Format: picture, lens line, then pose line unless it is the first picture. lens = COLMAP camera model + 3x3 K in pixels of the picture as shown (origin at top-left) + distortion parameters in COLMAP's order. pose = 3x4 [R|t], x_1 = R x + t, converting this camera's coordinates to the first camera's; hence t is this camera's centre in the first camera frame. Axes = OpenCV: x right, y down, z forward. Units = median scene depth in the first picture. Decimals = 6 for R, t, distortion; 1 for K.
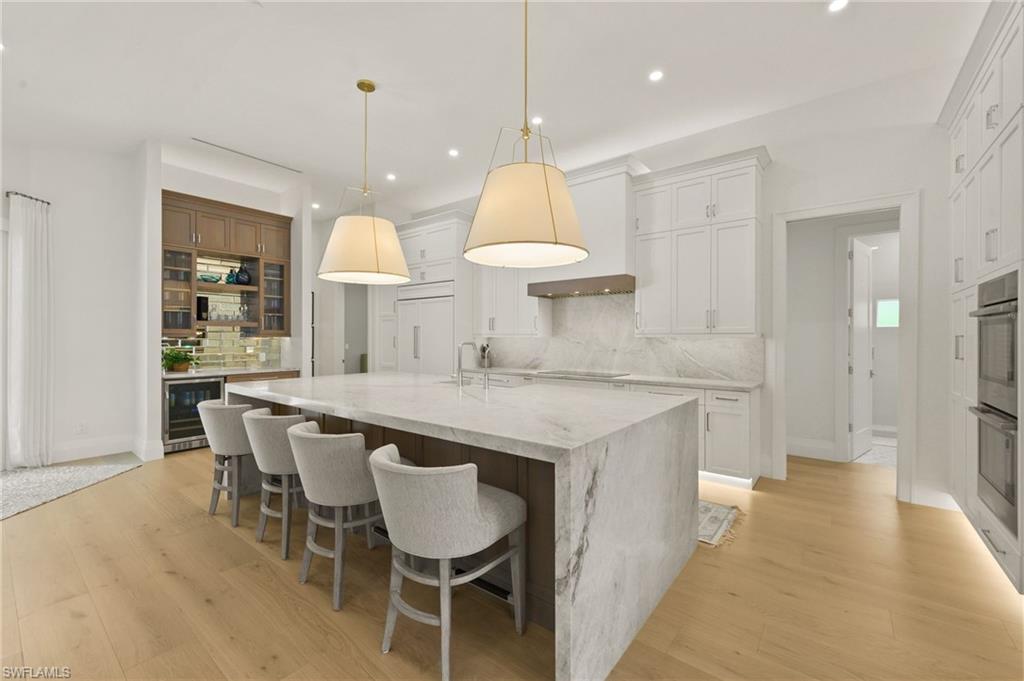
lens RADIAL K [[419.9, 0, 508.5], [0, 419.9, 336.7], [0, 0, 1]] dist [-0.004298, -0.000490]
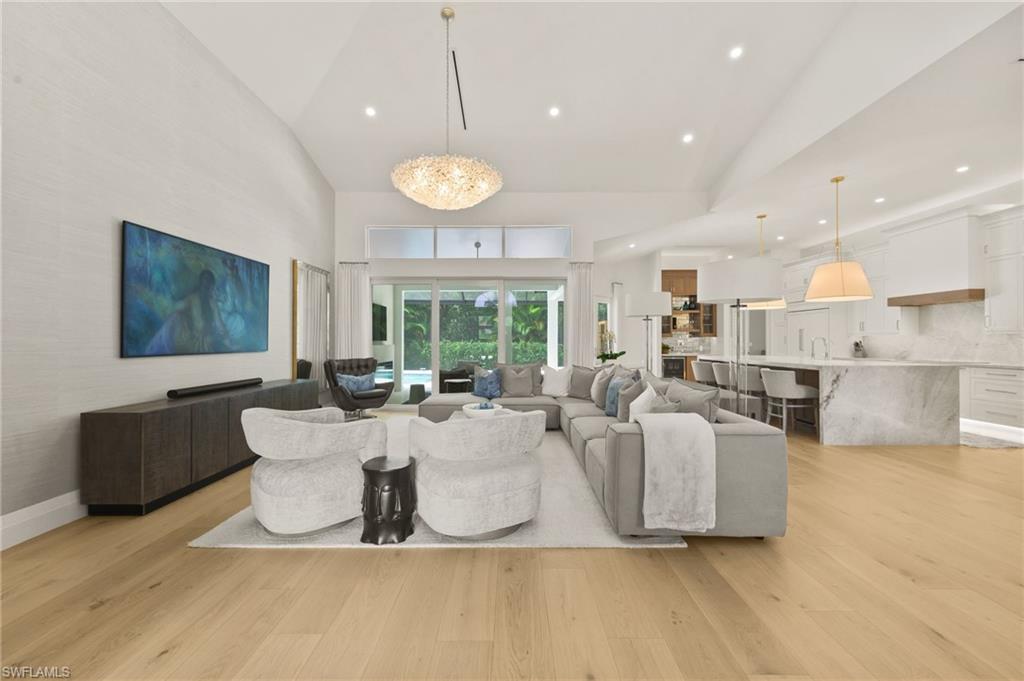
lens RADIAL K [[401.3, 0, 512.0], [0, 401.3, 340.5], [0, 0, 1]] dist [-0.001149, 0.000022]
pose [[0.620638, -0.003127, -0.784091, 0.343809], [0.004820, 0.999988, -0.000173, 0.014001], [0.784082, -0.003672, 0.620646, -0.919572]]
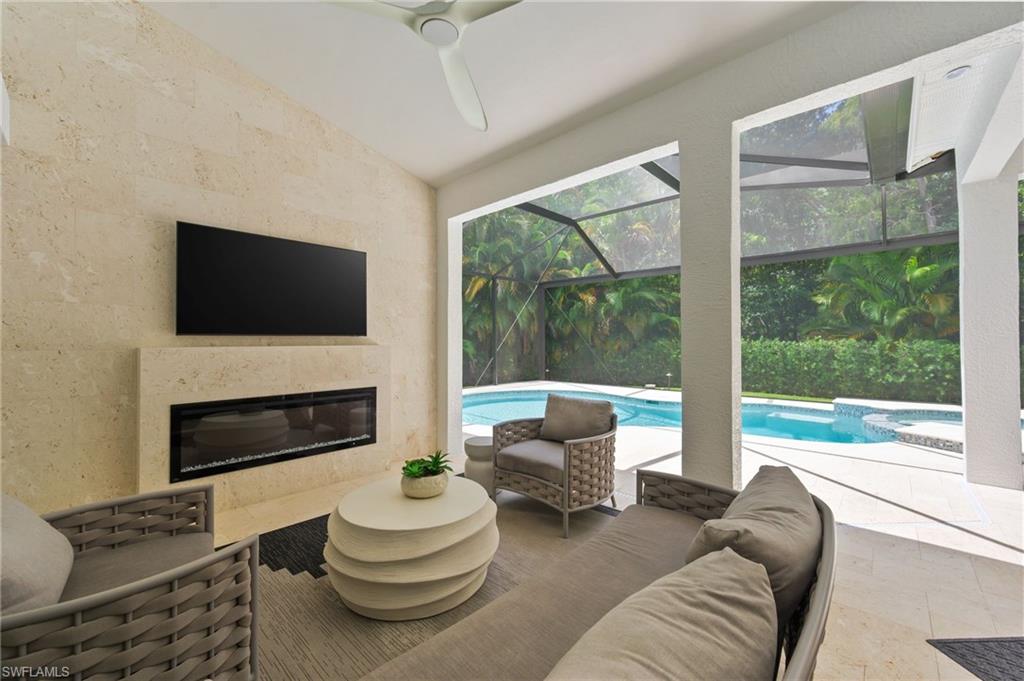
lens RADIAL K [[401.3, 0, 512.0], [0, 401.3, 340.5], [0, 0, 1]] dist [-0.001149, 0.000022]
pose [[-0.082659, -0.004643, -0.996567, -0.834206], [0.009600, 0.999939, -0.005455, 0.024633], [0.996532, -0.010018, -0.082610, 0.180436]]
